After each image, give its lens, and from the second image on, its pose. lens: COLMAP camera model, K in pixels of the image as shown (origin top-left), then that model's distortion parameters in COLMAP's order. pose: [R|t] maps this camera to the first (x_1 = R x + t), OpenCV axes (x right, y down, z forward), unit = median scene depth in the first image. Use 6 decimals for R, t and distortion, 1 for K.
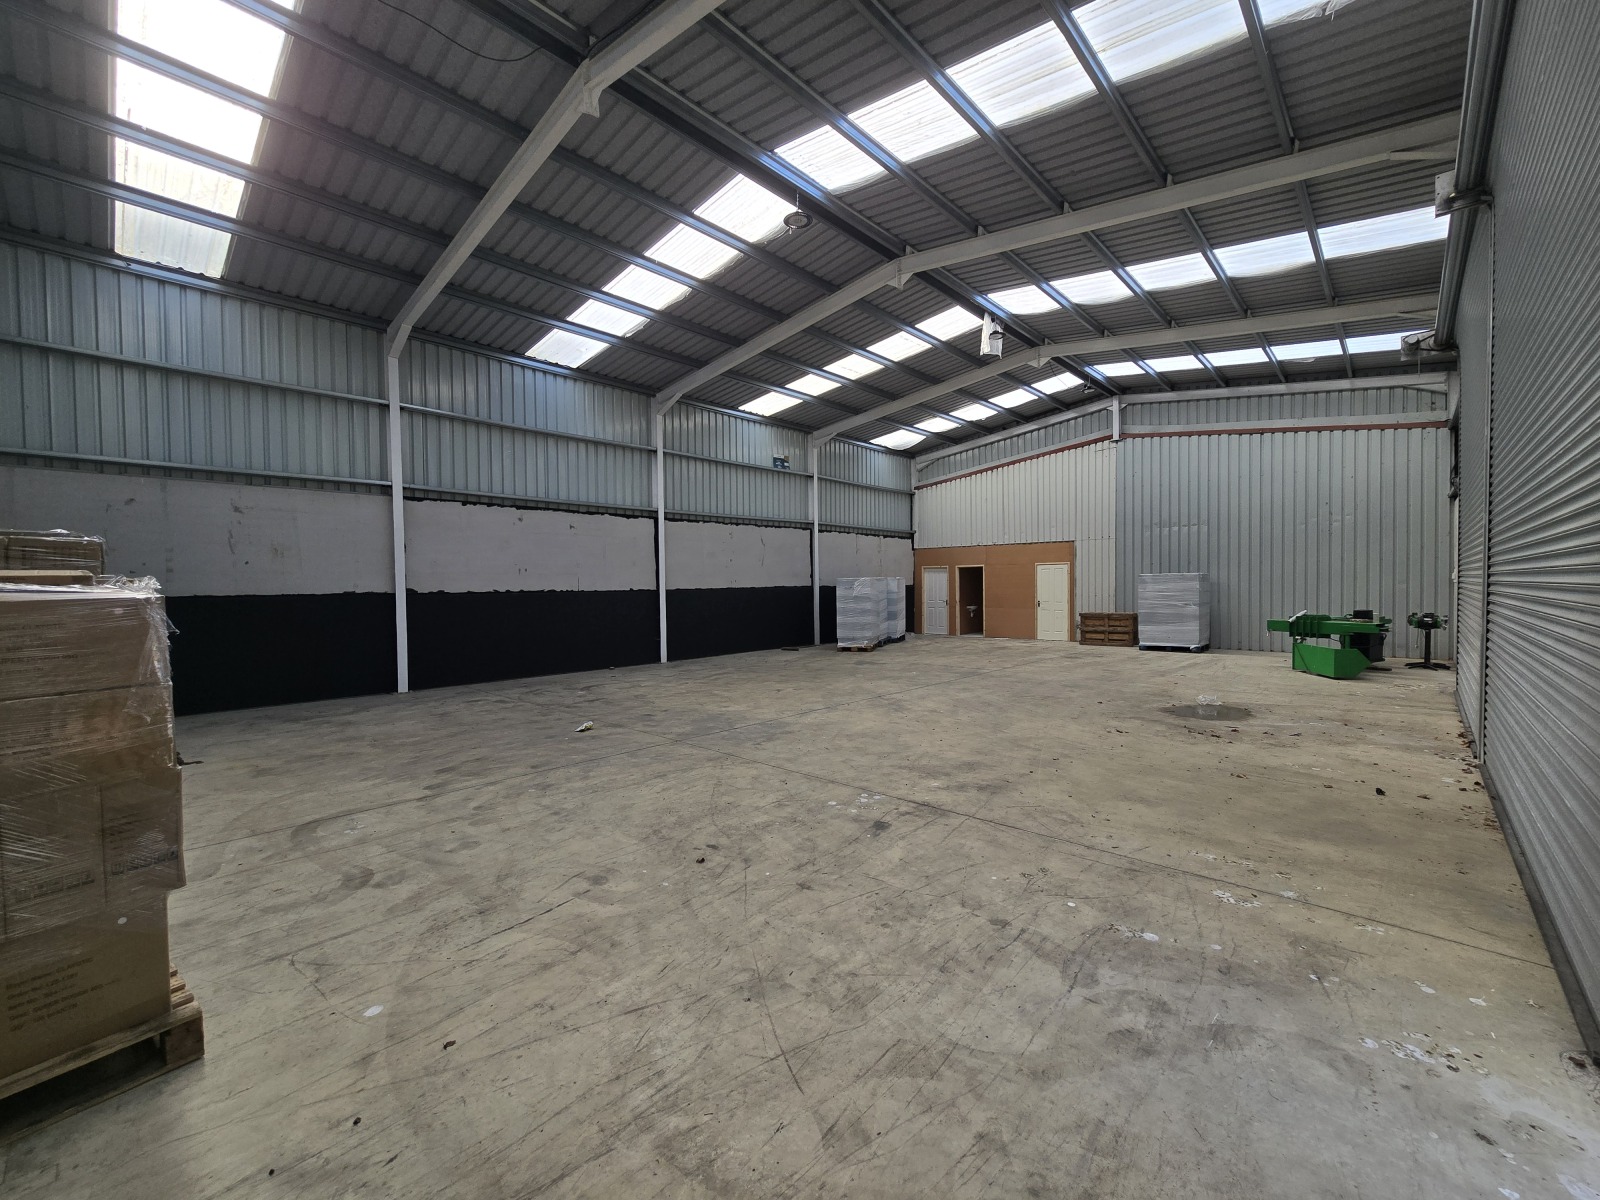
lens RADIAL K [[652.5, 0, 797.0], [0, 652.5, 608.1], [0, 0, 1]] dist [-0.003957, 0.001120]
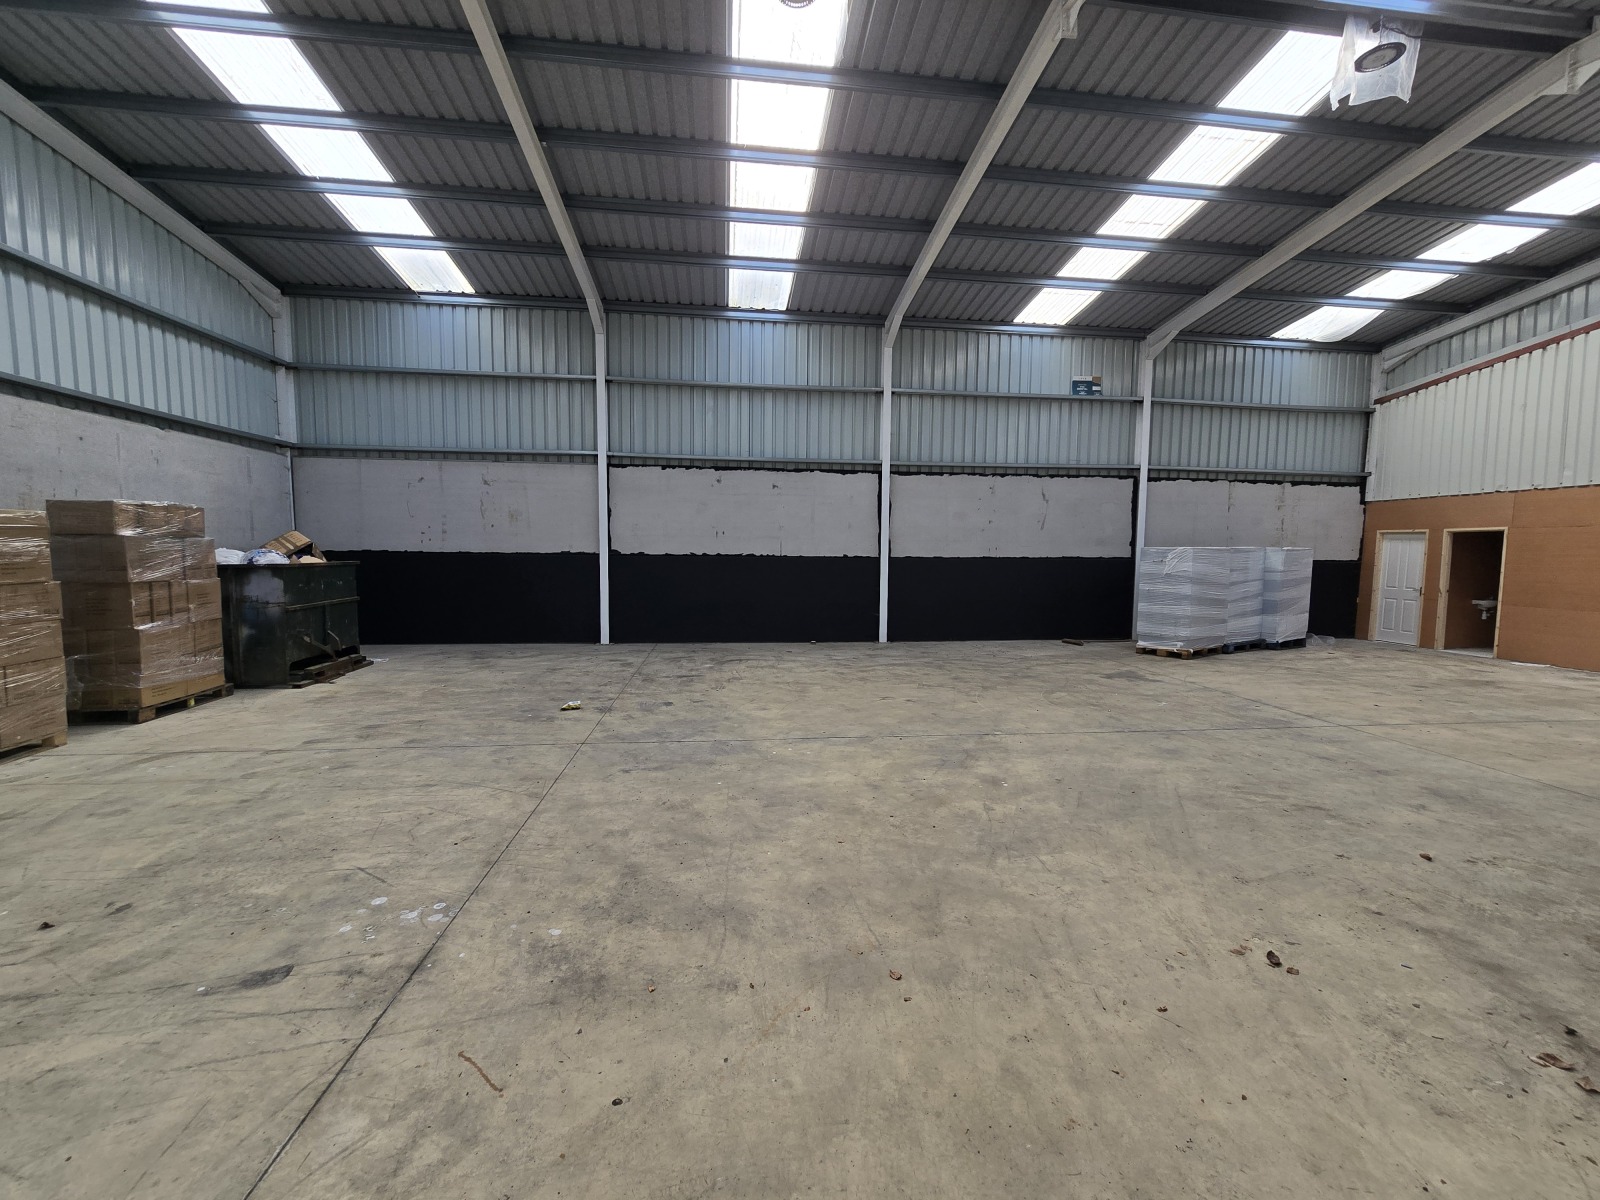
lens RADIAL K [[652.5, 0, 821.1], [0, 652.5, 604.0], [0, 0, 1]] dist [-0.003957, 0.001120]
pose [[0.767445, 0.069785, -0.637306, 0.207036], [-0.041657, 0.997385, 0.059052, -0.010461], [0.639761, -0.018771, 0.768345, 0.220366]]
